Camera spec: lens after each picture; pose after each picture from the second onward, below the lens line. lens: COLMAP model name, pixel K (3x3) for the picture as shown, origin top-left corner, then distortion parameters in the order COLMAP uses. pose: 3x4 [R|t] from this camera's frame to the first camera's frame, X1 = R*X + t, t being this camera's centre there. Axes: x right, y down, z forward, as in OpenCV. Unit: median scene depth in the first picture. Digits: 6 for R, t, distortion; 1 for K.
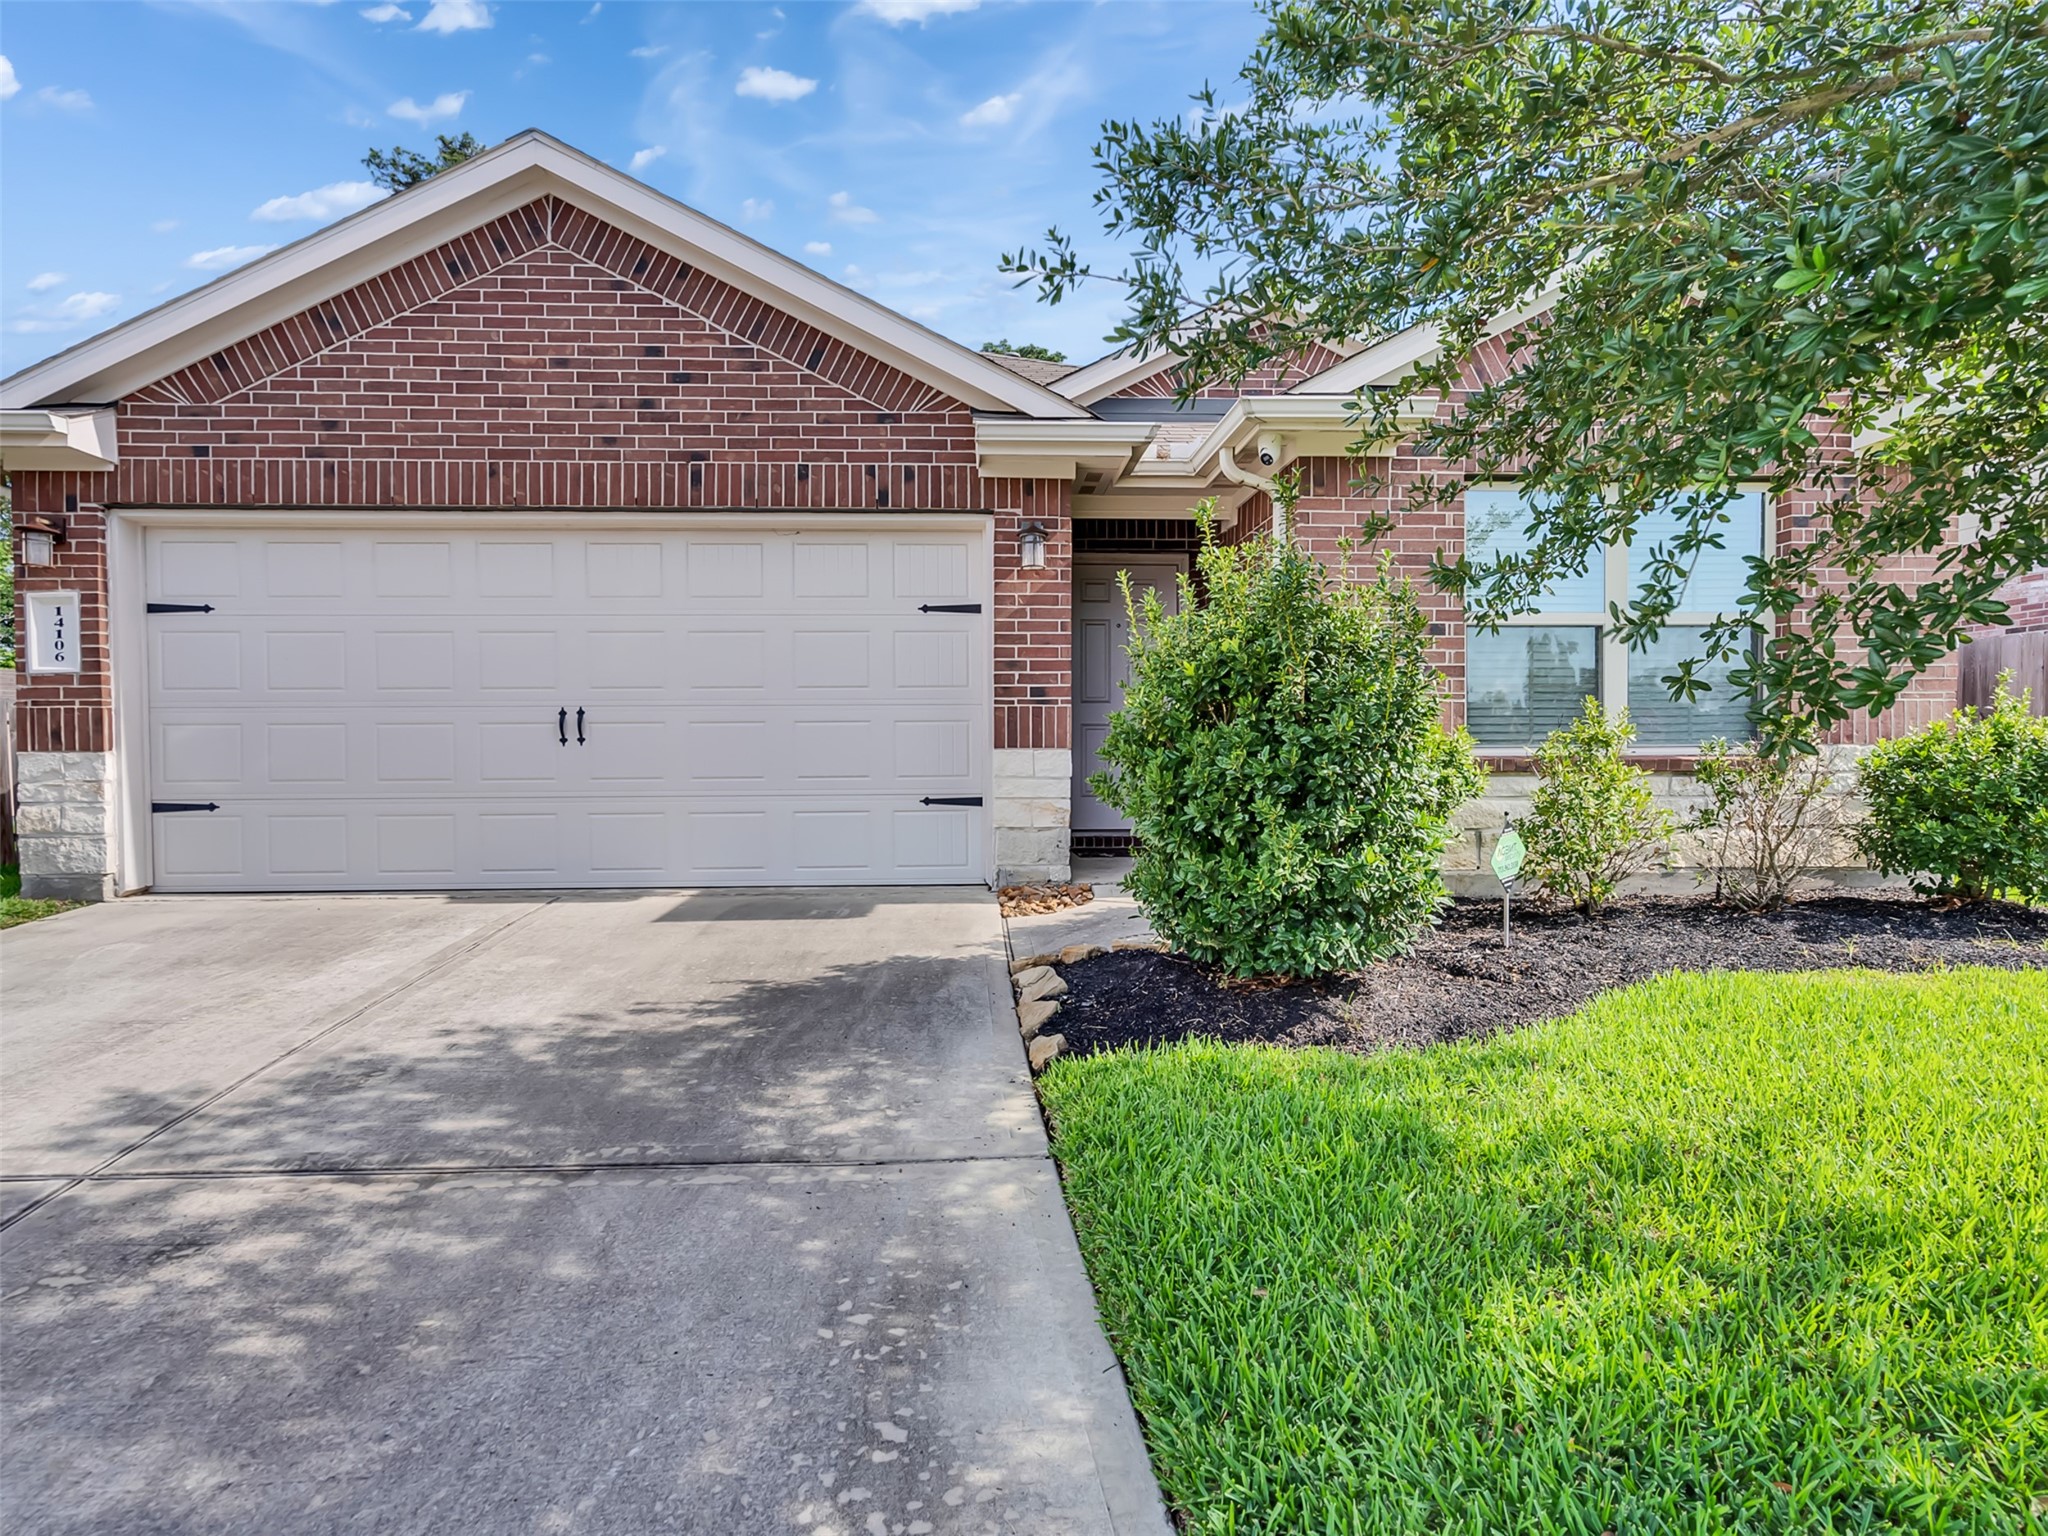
lens RADIAL K [[1046.6, 0, 1024.3], [0, 1046.6, 765.3], [0, 0, 1]] dist [-0.006794, 0.005455]
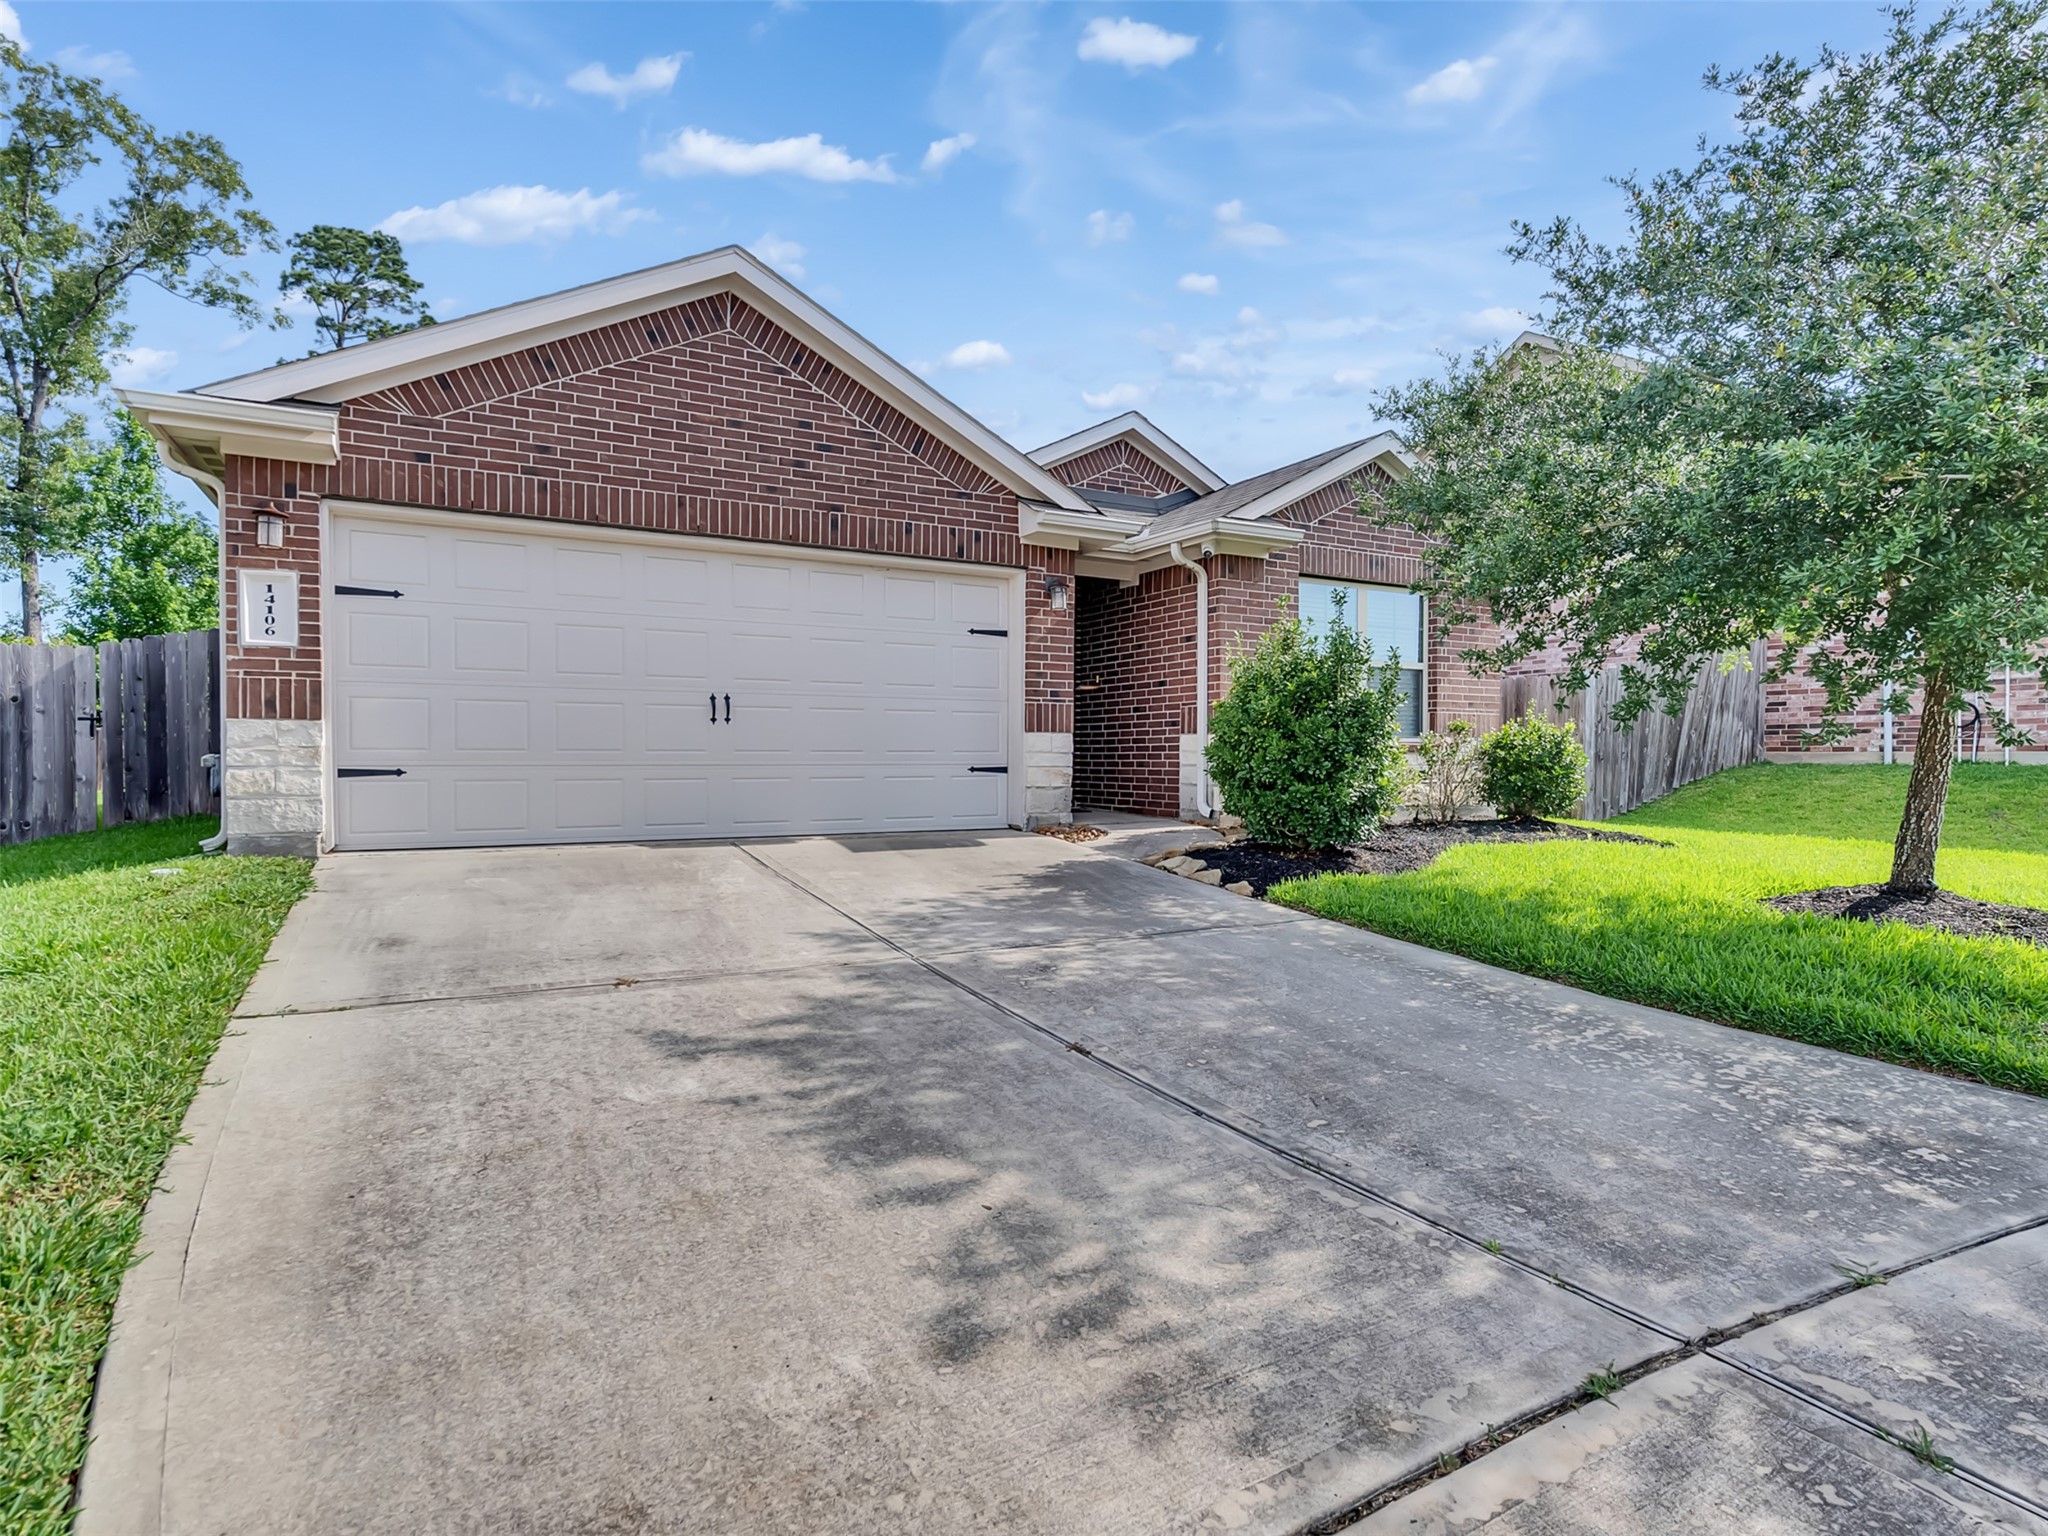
lens RADIAL K [[1046.6, 0, 1020.6], [0, 1046.6, 763.5], [0, 0, 1]] dist [-0.006794, 0.005455]
pose [[0.898377, 0.004214, 0.439205, -0.688920], [-0.002249, 0.999985, -0.004995, 0.035492], [-0.439220, 0.003499, 0.898373, -0.299421]]
